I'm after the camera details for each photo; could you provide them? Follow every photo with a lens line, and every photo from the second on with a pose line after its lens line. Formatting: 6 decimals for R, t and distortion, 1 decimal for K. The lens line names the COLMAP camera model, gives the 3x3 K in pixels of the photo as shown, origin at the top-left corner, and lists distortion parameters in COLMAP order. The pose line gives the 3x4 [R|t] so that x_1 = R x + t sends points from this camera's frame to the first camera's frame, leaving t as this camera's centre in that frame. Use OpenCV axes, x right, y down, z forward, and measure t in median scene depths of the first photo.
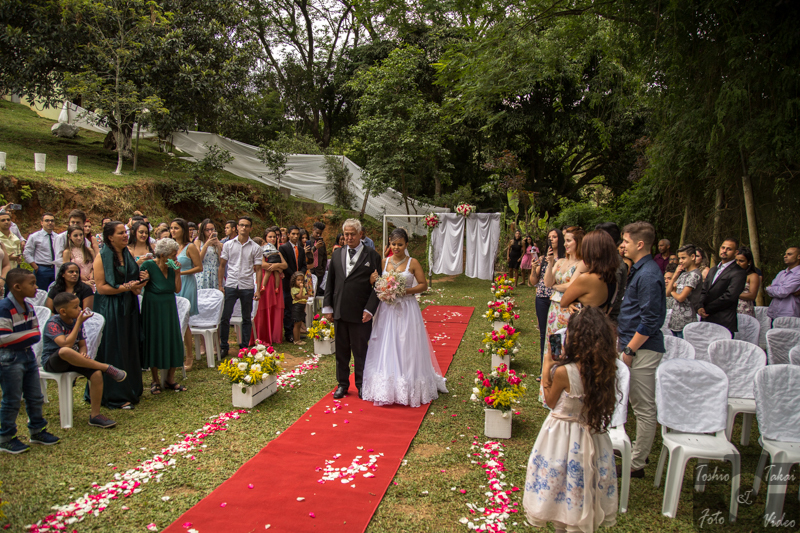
lens RADIAL K [[549.7, 0, 400.0], [0, 549.7, 266.5], [0, 0, 1]] dist [-0.143448, 0.114860]
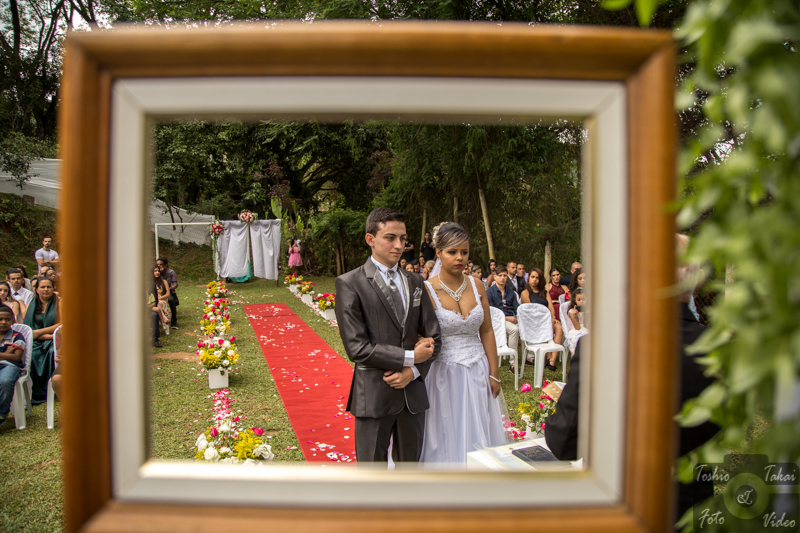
lens RADIAL K [[549.7, 0, 400.0], [0, 549.7, 266.5], [0, 0, 1]] dist [-0.143448, 0.114860]
pose [[0.859648, -0.061289, 0.507196, -0.176332], [0.063171, 0.997911, 0.013517, -0.000856], [-0.506965, 0.020420, 0.861724, -0.084292]]
